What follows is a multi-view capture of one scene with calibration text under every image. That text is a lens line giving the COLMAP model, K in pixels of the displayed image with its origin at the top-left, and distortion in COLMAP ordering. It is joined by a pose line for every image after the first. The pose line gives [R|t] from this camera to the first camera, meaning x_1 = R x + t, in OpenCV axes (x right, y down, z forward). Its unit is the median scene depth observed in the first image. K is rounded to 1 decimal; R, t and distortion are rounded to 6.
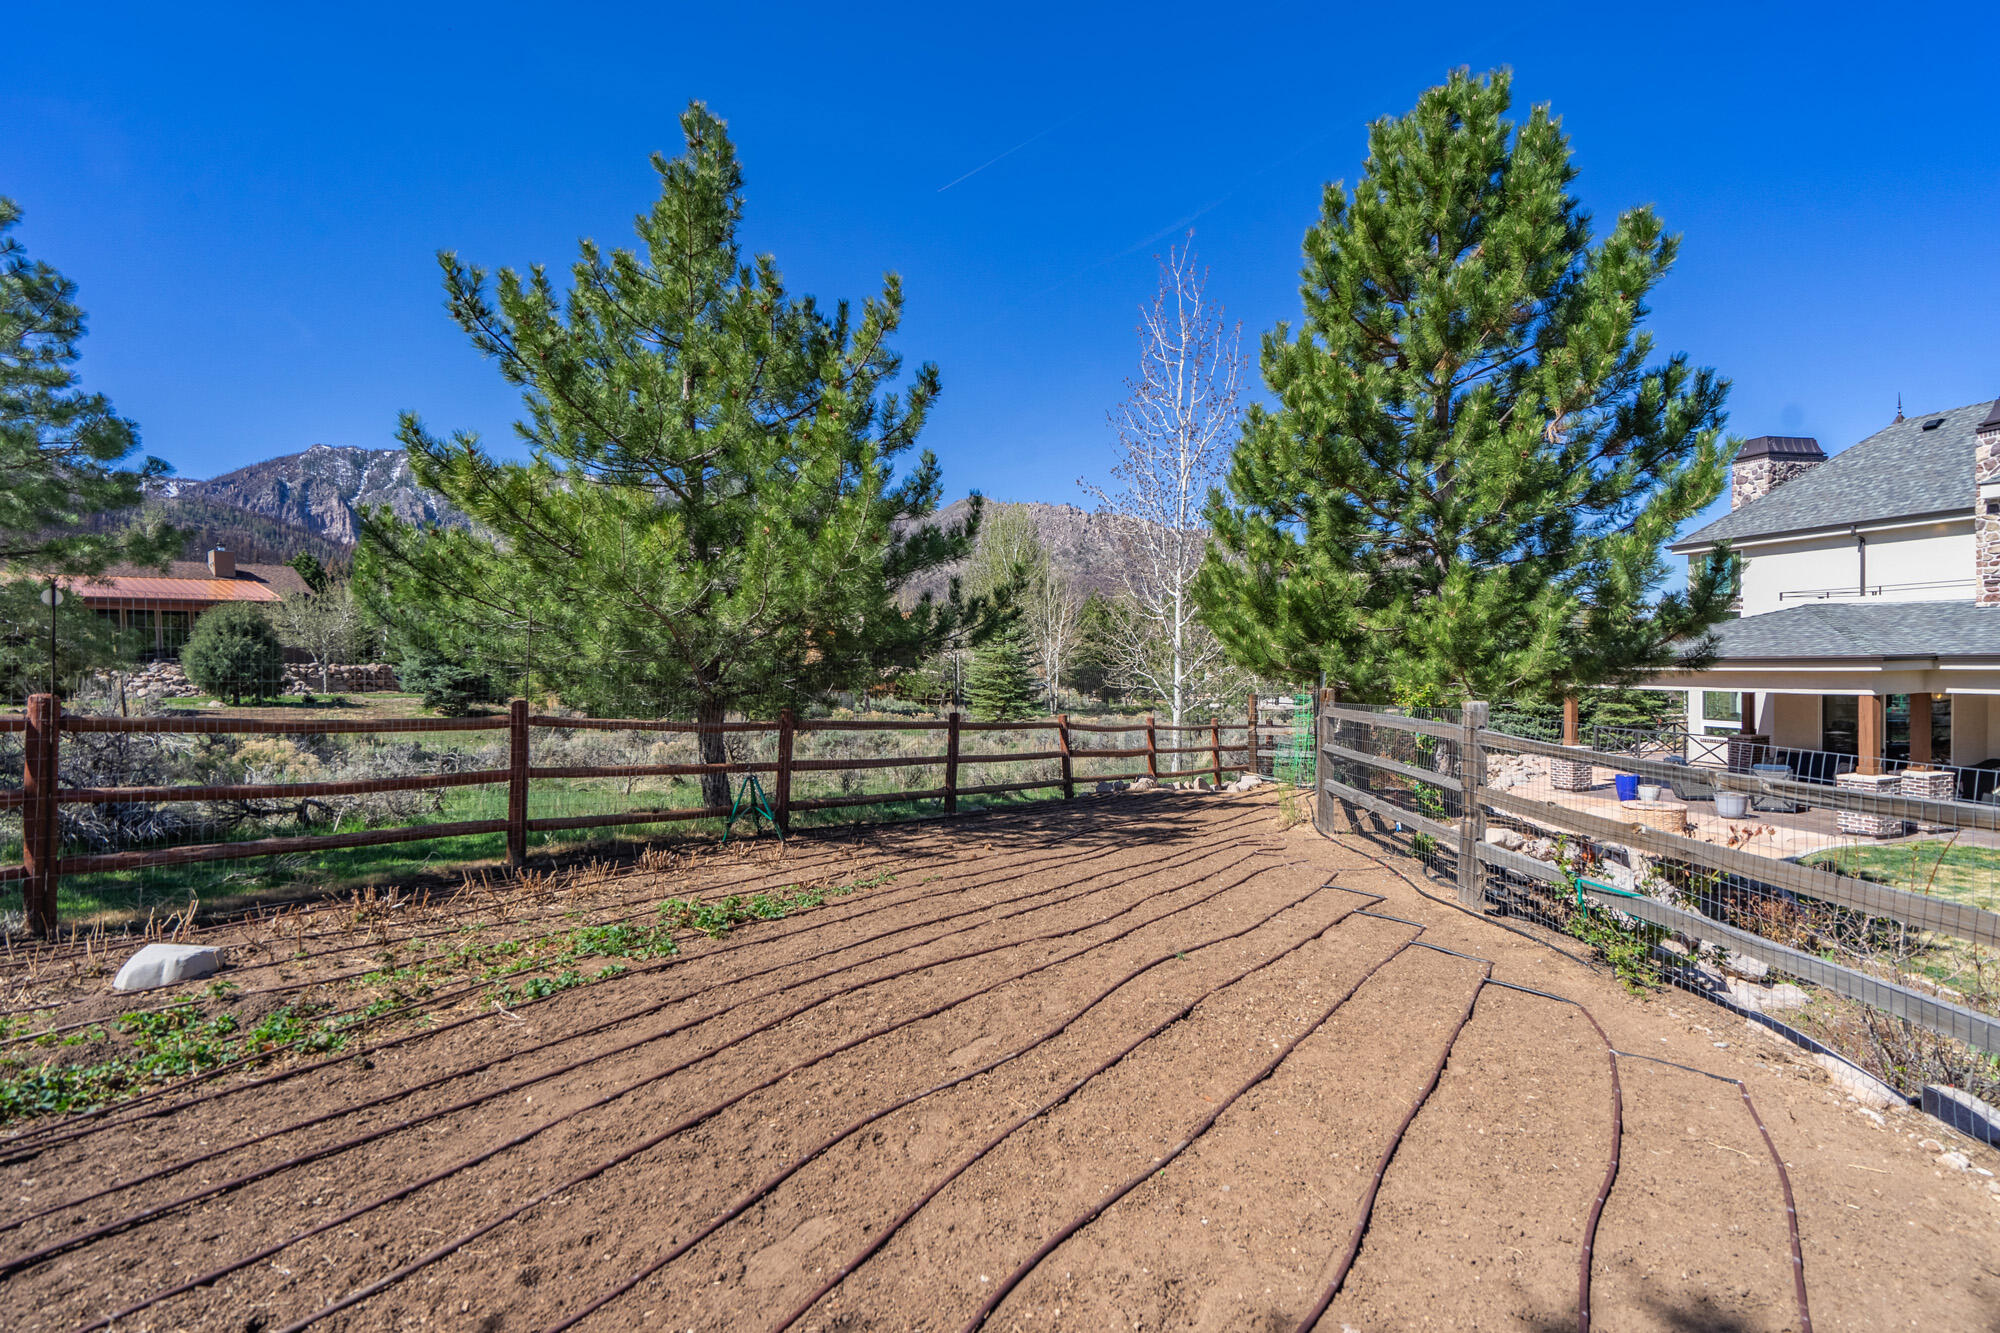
lens RADIAL K [[951.9, 0, 1007.1], [0, 951.9, 669.2], [0, 0, 1]] dist [0.026007, 0.000368]
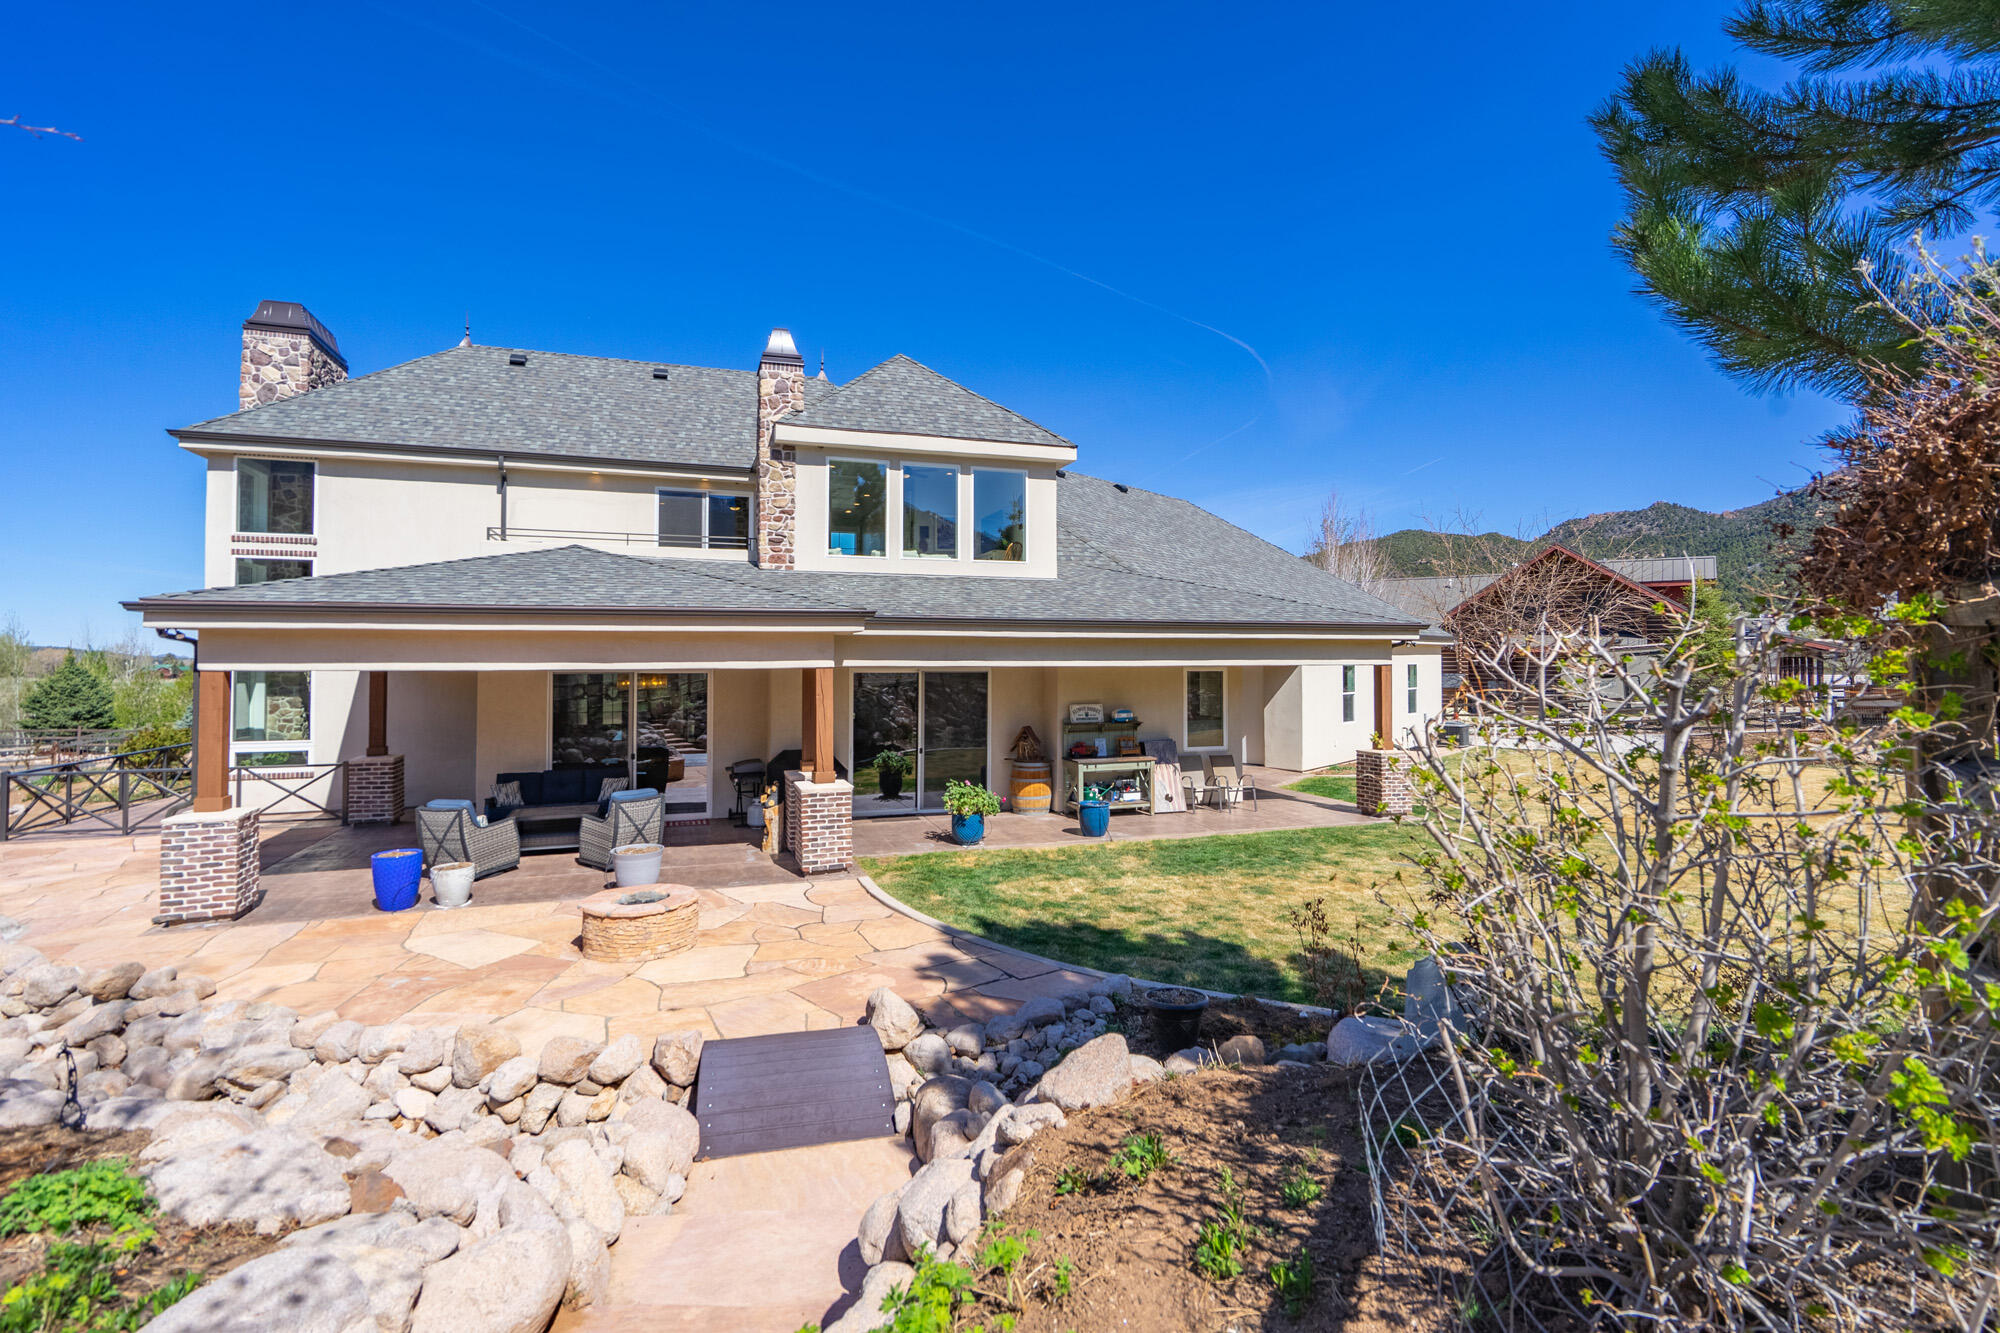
lens RADIAL K [[951.3, 0, 1005.6], [0, 951.3, 640.0], [0, 0, 1]] dist [0.000630, 0.000657]
pose [[-0.060018, 0.041077, 0.997352, 0.138354], [0.015119, 0.999076, -0.040238, 0.025297], [-0.998083, 0.012664, -0.060584, 0.660485]]
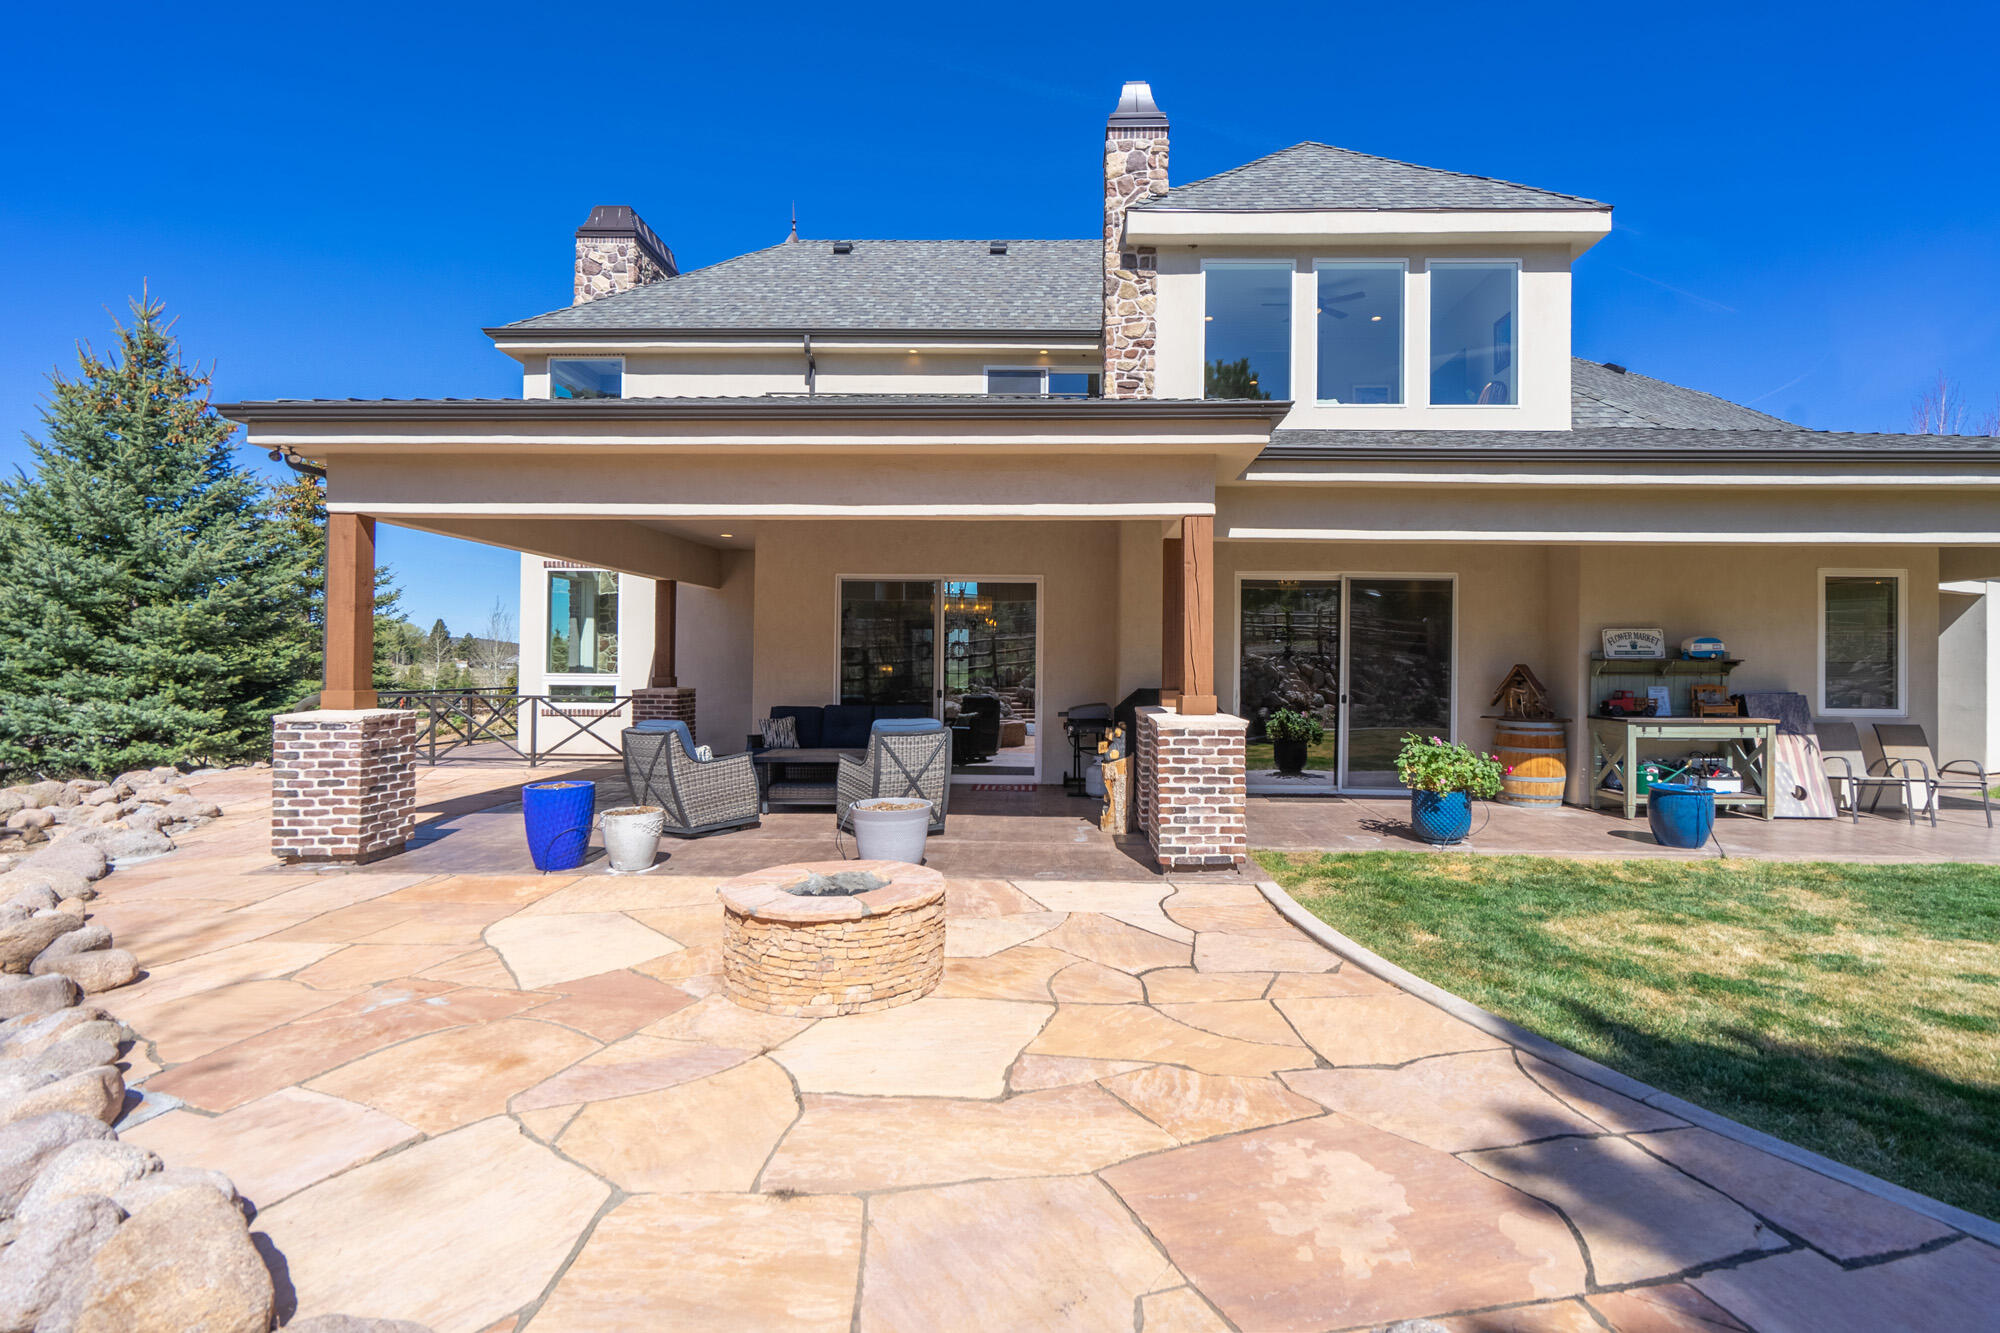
lens RADIAL K [[944.8, 0, 1037.2], [0, 944.8, 658.9], [0, 0, 1]] dist [-0.001592, 0.000473]
pose [[0.289782, 0.030125, 0.956618, 0.354731], [-0.001808, 0.999520, -0.030929, 0.070435], [-0.957091, 0.007233, 0.289697, 0.689155]]
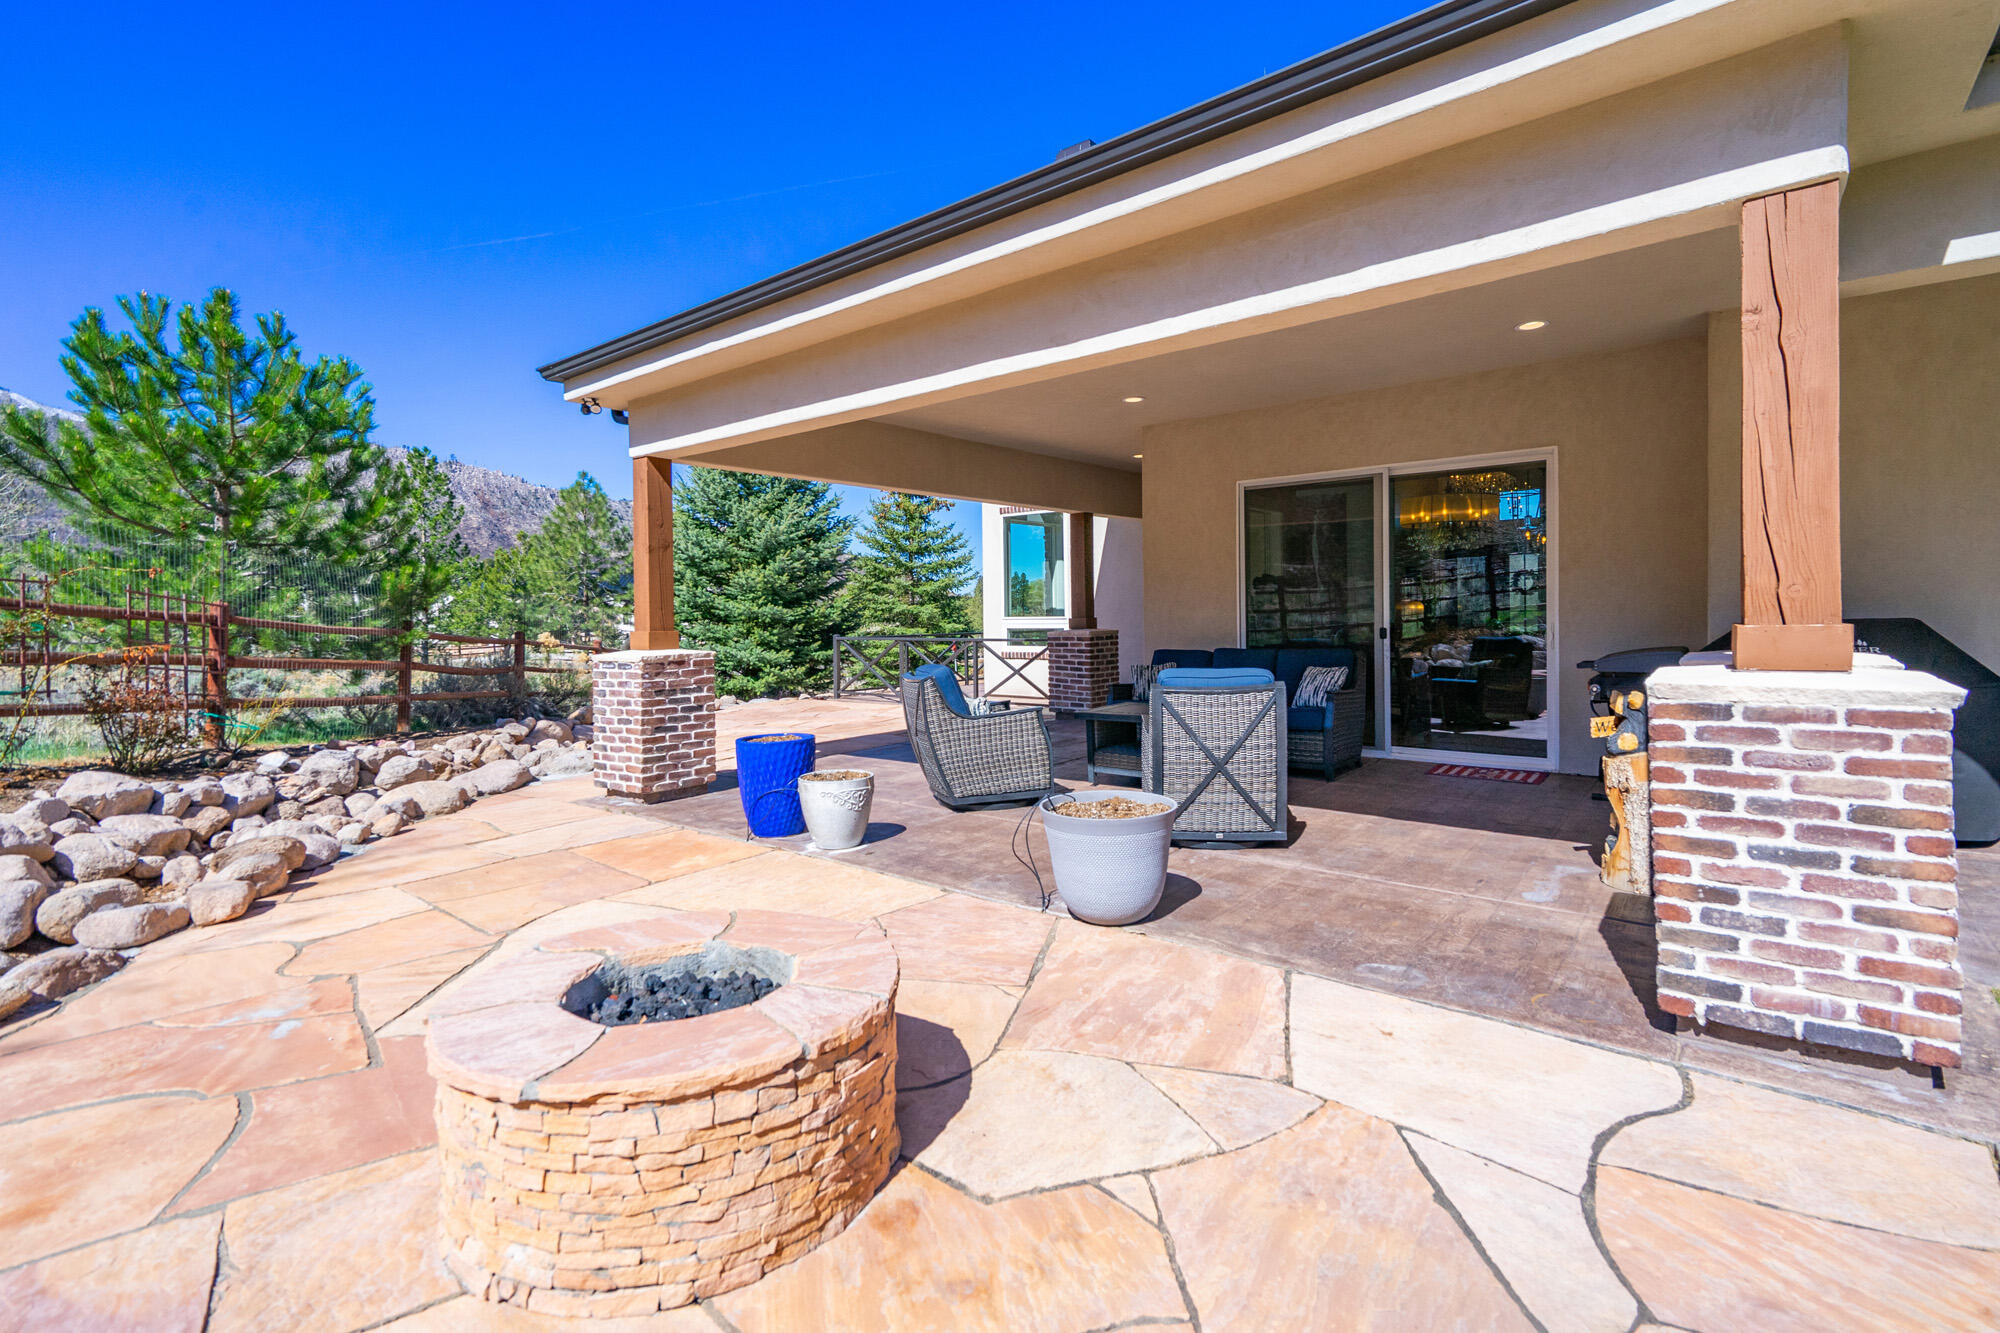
lens RADIAL K [[909.1, 0, 944.6], [0, 909.1, 627.1], [0, 0, 1]] dist [0.004247, 0.006006]
pose [[0.837783, -0.000424, 0.546003, 0.489615], [0.006167, 0.999943, -0.008687, 0.073284], [-0.545968, 0.010645, 0.837738, 0.686741]]
